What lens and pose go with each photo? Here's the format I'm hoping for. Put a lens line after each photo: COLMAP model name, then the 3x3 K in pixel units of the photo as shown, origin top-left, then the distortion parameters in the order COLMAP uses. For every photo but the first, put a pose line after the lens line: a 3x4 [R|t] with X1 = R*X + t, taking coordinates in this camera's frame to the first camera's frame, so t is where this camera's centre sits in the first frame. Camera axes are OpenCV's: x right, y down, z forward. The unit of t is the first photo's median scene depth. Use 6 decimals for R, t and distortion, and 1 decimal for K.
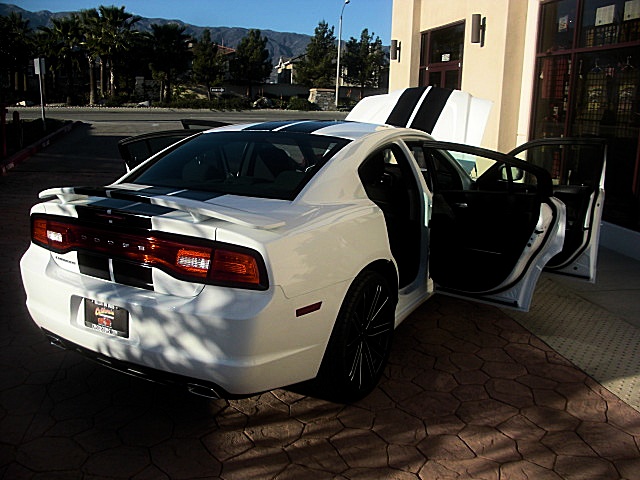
lens RADIAL K [[605.4, 0, 316.2], [0, 605.4, 237.7], [0, 0, 1]] dist [-0.131272, 0.000000]
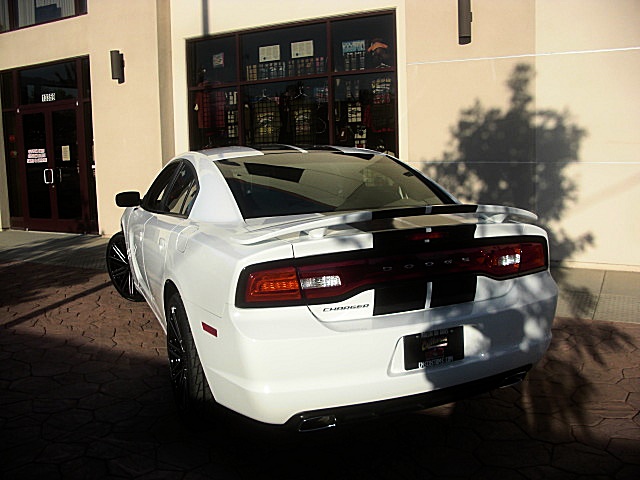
lens RADIAL K [[605.4, 0, 320.7], [0, 605.4, 245.1], [0, 0, 1]] dist [-0.131272, 0.000000]
pose [[0.609535, -0.179936, 0.772069, -0.083938], [0.225390, 0.973044, 0.048833, -0.007662], [-0.760044, 0.144252, 0.633660, 0.038358]]
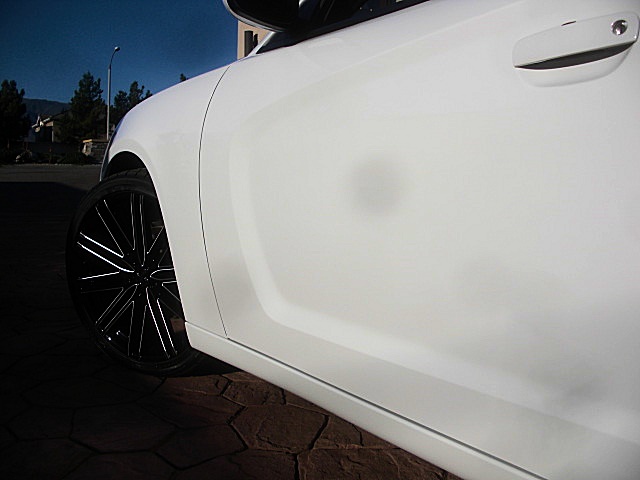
lens RADIAL K [[605.4, 0, 317.0], [0, 605.4, 236.6], [0, 0, 1]] dist [-0.131272, 0.000000]
pose [[0.924286, -0.056648, 0.377475, -0.029320], [0.096480, 0.991486, -0.087449, -0.004631], [-0.369307, 0.117246, 0.921882, 0.115524]]
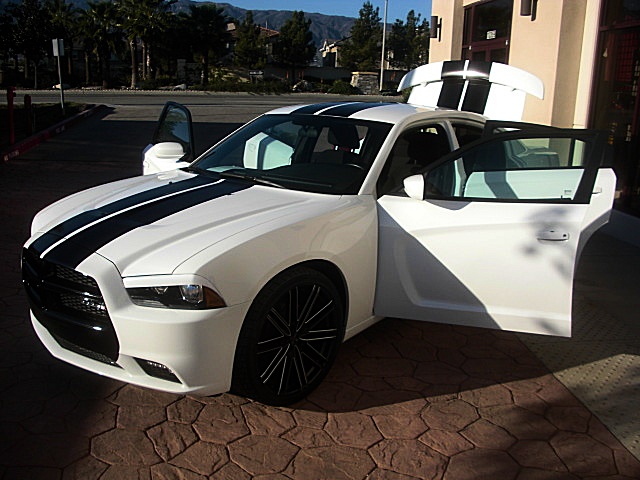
lens RADIAL K [[605.4, 0, 318.2], [0, 605.4, 234.6], [0, 0, 1]] dist [-0.131272, 0.000000]
pose [[0.997287, 0.017214, -0.071576, 0.009354], [-0.015700, 0.999642, 0.021658, -0.006912], [0.071923, -0.020475, 0.997200, 0.032475]]
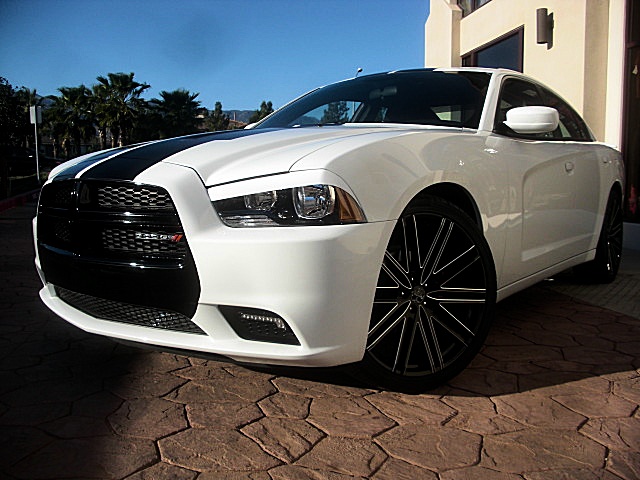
lens RADIAL K [[605.4, 0, 316.8], [0, 605.4, 245.0], [0, 0, 1]] dist [-0.131272, 0.000000]
pose [[0.999605, -0.021067, -0.018593, -0.009095], [0.018739, 0.992891, -0.117546, 0.010214], [0.020937, 0.117152, 0.992893, 0.054028]]
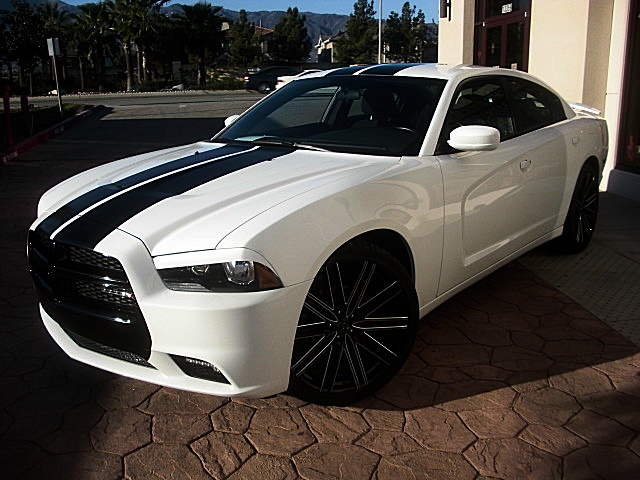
lens RADIAL K [[605.4, 0, 318.6], [0, 605.4, 236.3], [0, 0, 1]] dist [-0.131272, 0.000000]
pose [[0.997017, -0.025348, -0.072899, 0.001345], [0.027316, 0.999285, 0.026127, -0.003038], [0.072184, -0.028040, 0.996997, 0.044874]]
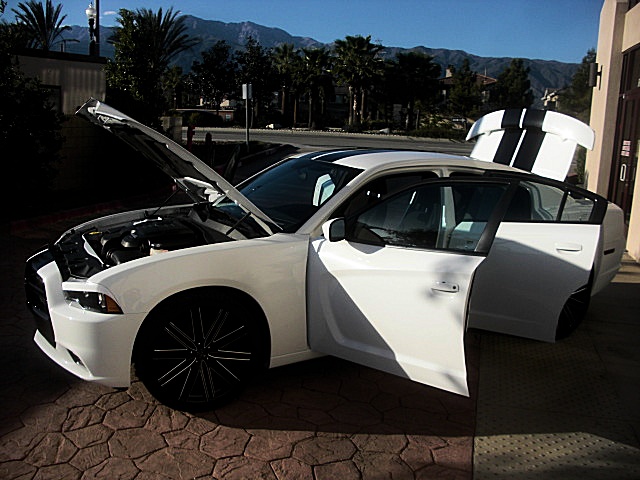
lens RADIAL K [[605.4, 0, 330.4], [0, 605.4, 246.3], [0, 0, 1]] dist [-0.131272, 0.000000]
pose [[0.911451, 0.092199, -0.400945, 0.051960], [-0.105893, 0.994304, -0.012077, -0.008257], [0.397548, 0.053465, 0.916022, 0.036408]]
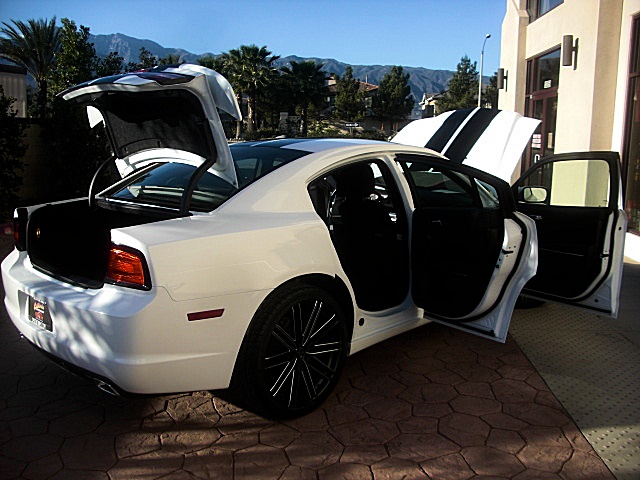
lens RADIAL K [[605.4, 0, 326.0], [0, 605.4, 242.3], [0, 0, 1]] dist [-0.131272, 0.000000]
pose [[0.973716, 0.030163, -0.225757, 0.028773], [-0.041941, 0.997988, -0.047558, 0.002769], [0.223869, 0.055776, 0.973022, 0.005592]]
